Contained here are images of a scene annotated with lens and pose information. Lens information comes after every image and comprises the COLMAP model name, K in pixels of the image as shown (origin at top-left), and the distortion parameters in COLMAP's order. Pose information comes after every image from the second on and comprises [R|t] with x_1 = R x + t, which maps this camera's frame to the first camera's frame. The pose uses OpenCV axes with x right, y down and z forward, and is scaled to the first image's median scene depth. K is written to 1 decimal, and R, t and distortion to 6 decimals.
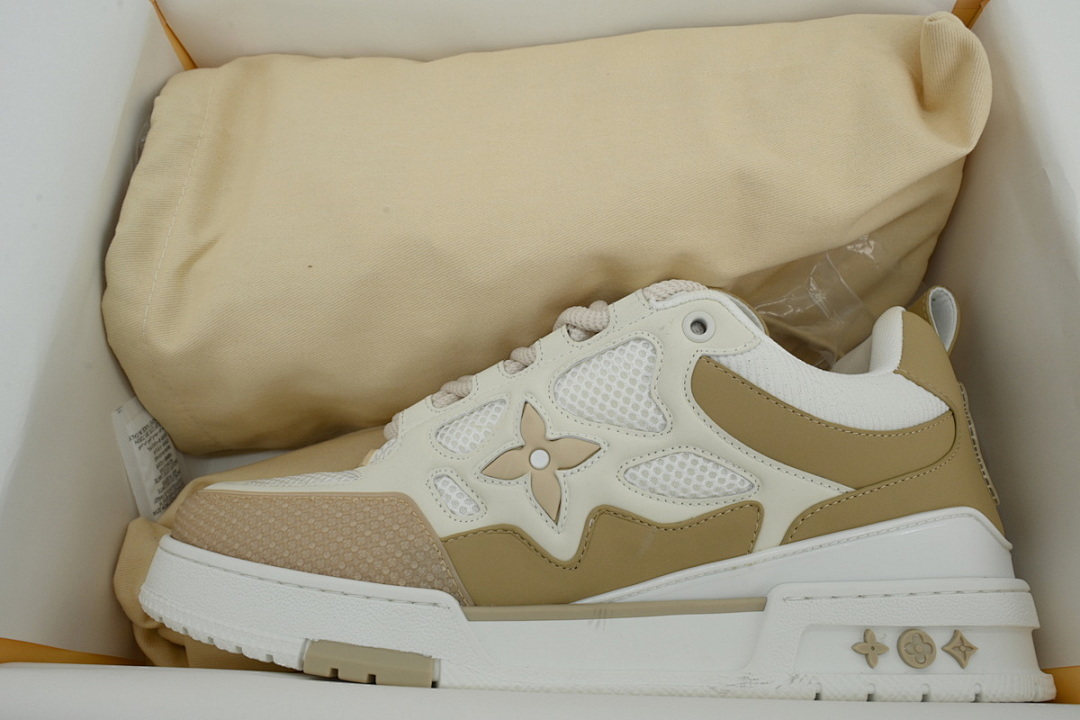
lens RADIAL K [[848.3, 0, 540.4], [0, 848.3, 357.4], [0, 0, 1]] dist [0.011395, 0.004700]
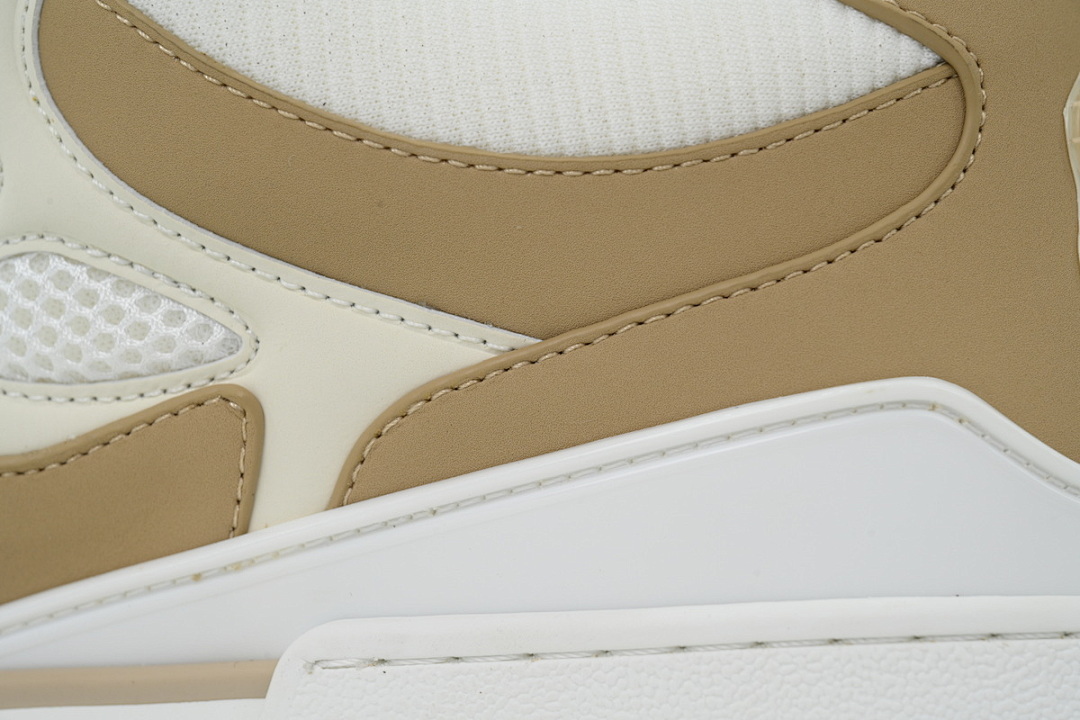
lens RADIAL K [[3357.1, 0, 541.5], [0, 3357.1, 360.0], [0, 0, 1]] dist [-0.036475, 0.000000]
pose [[0.944156, -0.028770, -0.328240, 0.805137], [0.097468, 0.975985, 0.194815, -0.089731], [0.314753, -0.215929, 0.924286, -0.196852]]
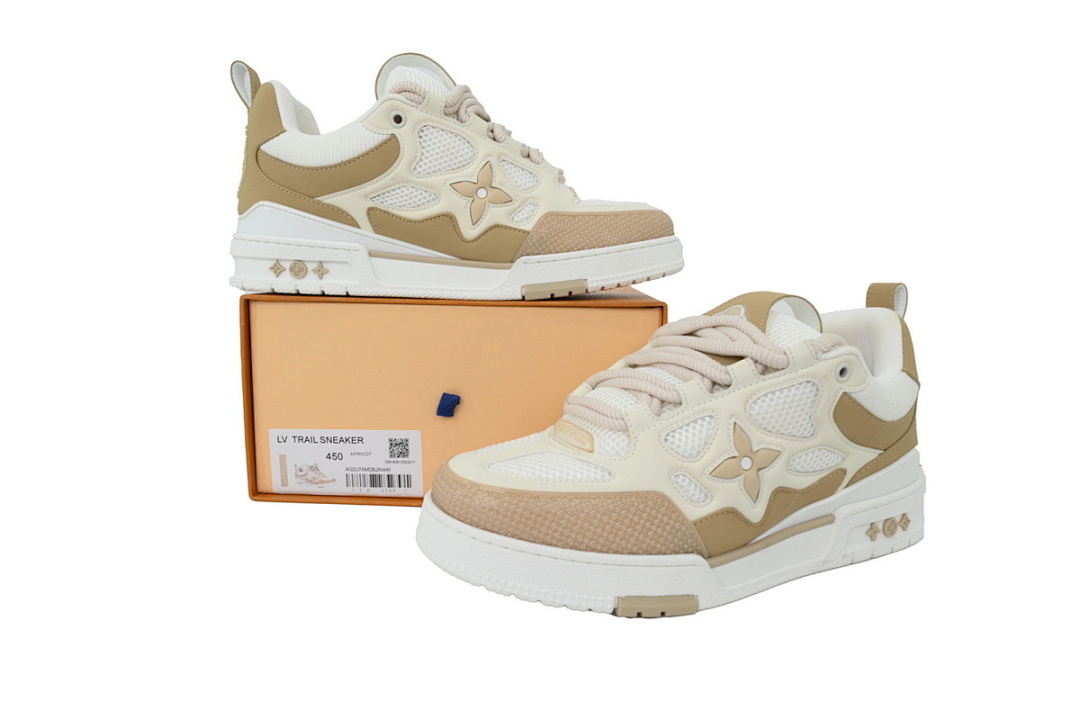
lens RADIAL K [[711.6, 0, 545.5], [0, 711.6, 362.9], [0, 0, 1]] dist [0.002861, 0.001608]
pose [[0.903830, -0.078994, 0.420537, -0.851216], [-0.119630, 0.896970, 0.425598, -0.543798], [-0.410829, -0.434977, 0.801258, 0.205148]]
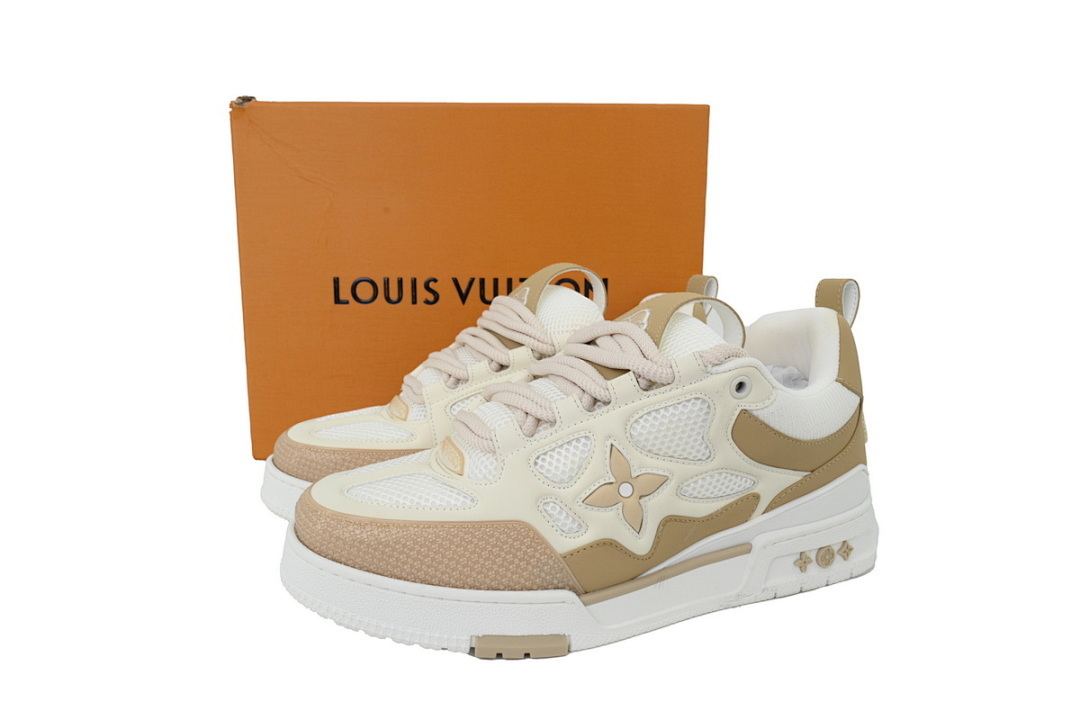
lens RADIAL K [[711.6, 0, 541.9], [0, 711.6, 365.3], [0, 0, 1]] dist [0.002861, 0.001608]
pose [[0.943738, -0.095518, 0.316600, -0.472345], [-0.062606, 0.888459, 0.454666, -0.571195], [-0.324715, -0.448906, 0.832492, 0.183656]]
